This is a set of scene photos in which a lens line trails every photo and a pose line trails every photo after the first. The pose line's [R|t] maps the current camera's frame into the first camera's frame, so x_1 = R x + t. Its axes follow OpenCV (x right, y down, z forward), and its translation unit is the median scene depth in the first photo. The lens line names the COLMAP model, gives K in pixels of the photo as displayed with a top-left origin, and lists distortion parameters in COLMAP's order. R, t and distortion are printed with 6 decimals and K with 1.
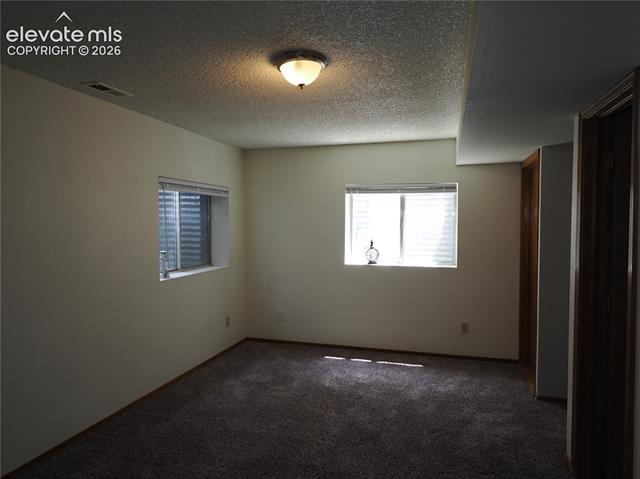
lens RADIAL K [[404.6, 0, 315.8], [0, 404.6, 238.9], [0, 0, 1]] dist [-0.002125, 0.004367]
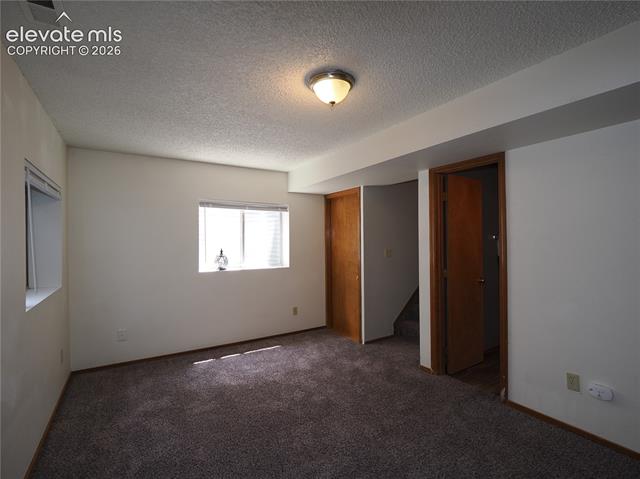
lens RADIAL K [[308.8, 0, 317.7], [0, 308.8, 241.0], [0, 0, 1]] dist [-0.014759, 0.001181]
pose [[0.666689, -0.006161, 0.745310, -0.363710], [0.034902, 0.999127, -0.022961, 0.010391], [-0.744518, 0.041321, 0.666322, 0.242245]]
